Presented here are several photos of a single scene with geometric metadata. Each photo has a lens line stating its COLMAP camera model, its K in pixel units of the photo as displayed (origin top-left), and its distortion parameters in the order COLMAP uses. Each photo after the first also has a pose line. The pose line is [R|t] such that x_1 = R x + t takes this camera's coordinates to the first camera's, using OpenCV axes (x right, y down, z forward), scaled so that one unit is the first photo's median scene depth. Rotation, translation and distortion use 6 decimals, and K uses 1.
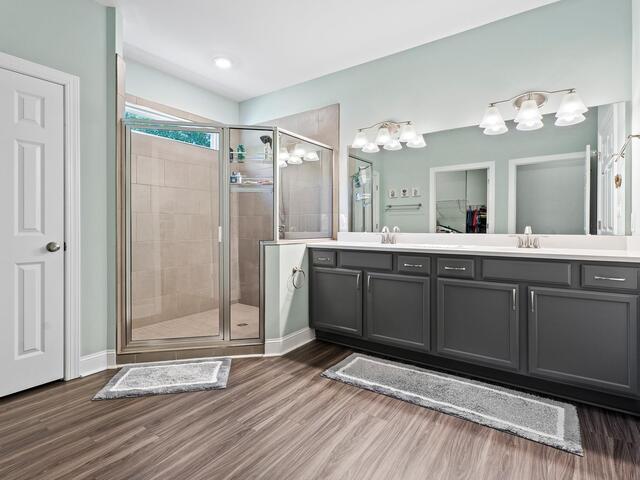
lens RADIAL K [[328.4, 0, 323.6], [0, 328.4, 232.7], [0, 0, 1]] dist [0.002667, -0.000302]
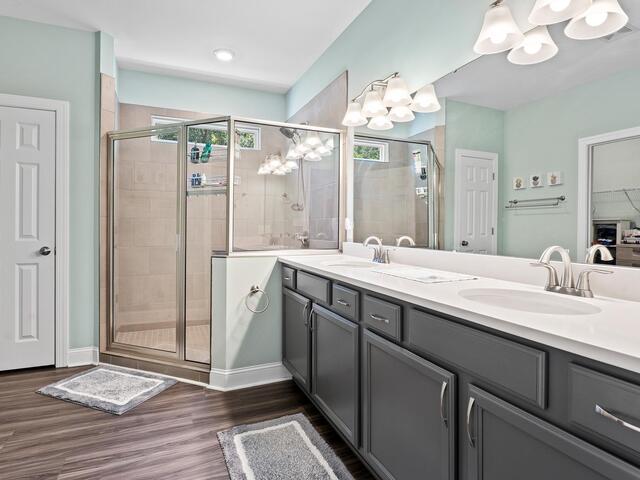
lens RADIAL K [[351.2, 0, 319.6], [0, 351.2, 230.7], [0, 0, 1]] dist [-0.015348, 0.002049]
pose [[0.850368, 0.009537, -0.526102, 0.610271], [-0.012784, 0.999915, -0.002538, -0.035211], [0.526033, 0.008884, 0.850418, 0.429690]]
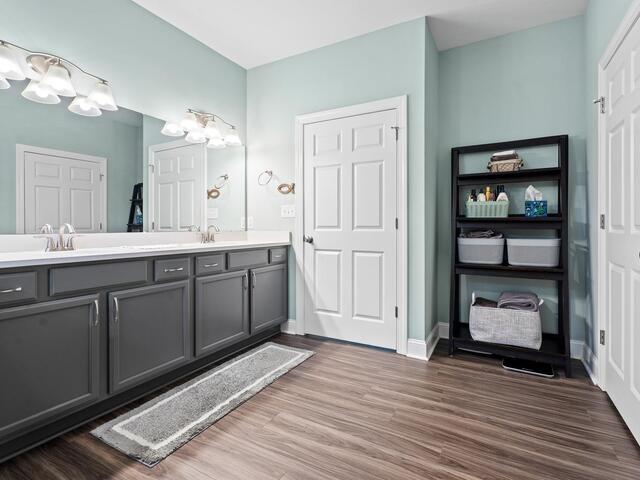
lens RADIAL K [[328.4, 0, 320.1], [0, 328.4, 238.9], [0, 0, 1]] dist [0.002667, -0.000302]
pose [[-0.094667, -0.034464, 0.994912, -0.626193], [0.021734, 0.999091, 0.036677, -0.002948], [-0.995272, 0.025095, -0.093832, 0.730171]]
